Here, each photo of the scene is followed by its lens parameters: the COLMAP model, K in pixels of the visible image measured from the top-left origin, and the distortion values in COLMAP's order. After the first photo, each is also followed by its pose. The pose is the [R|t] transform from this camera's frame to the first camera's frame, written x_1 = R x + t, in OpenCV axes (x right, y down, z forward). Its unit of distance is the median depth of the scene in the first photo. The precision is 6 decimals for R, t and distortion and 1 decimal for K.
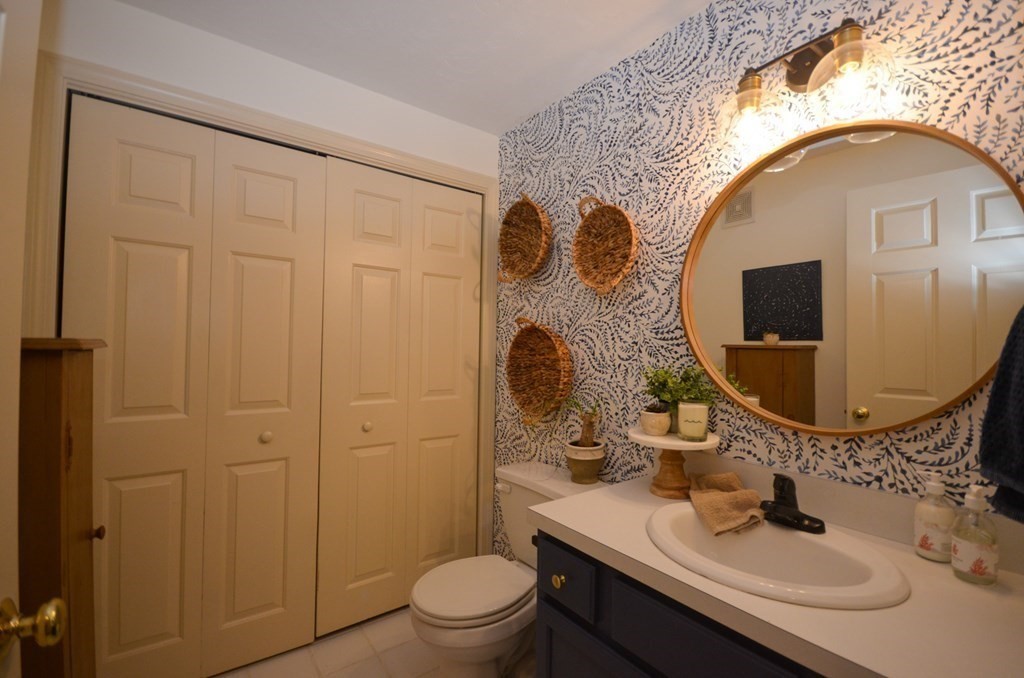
lens RADIAL K [[446.8, 0, 517.5], [0, 446.8, 339.5], [0, 0, 1]] dist [-0.005581, -0.000858]
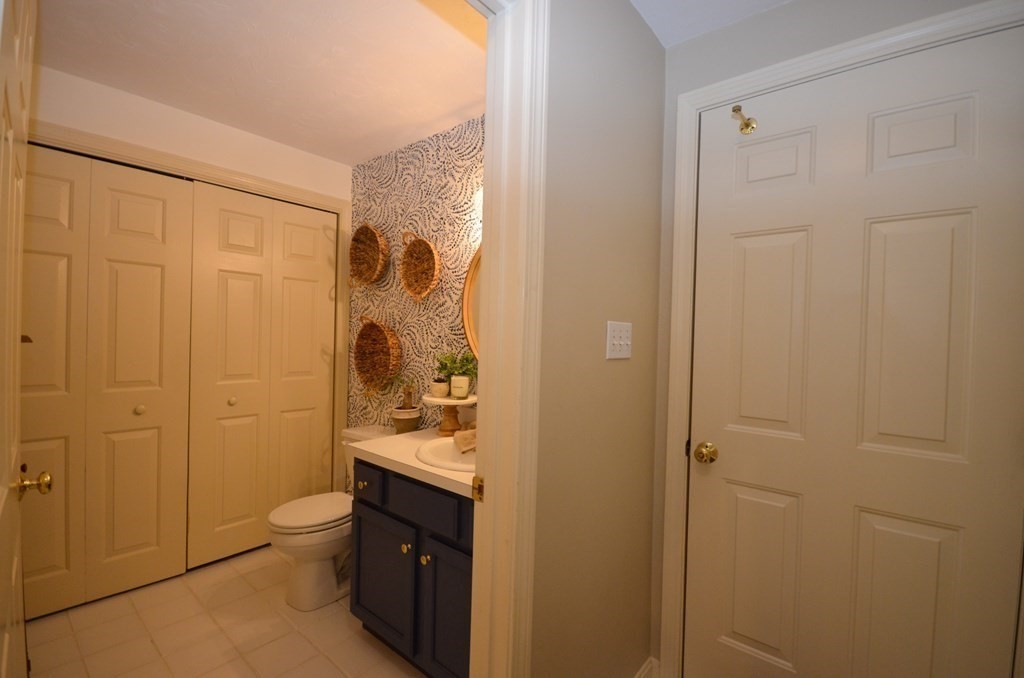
lens RADIAL K [[445.3, 0, 522.1], [0, 445.3, 340.7], [0, 0, 1]] dist [0.002017, -0.009190]
pose [[0.971367, 0.006601, 0.237490, 0.169742], [-0.014068, 0.999458, 0.029761, -0.024179], [-0.237165, -0.032250, 0.970934, -0.434132]]
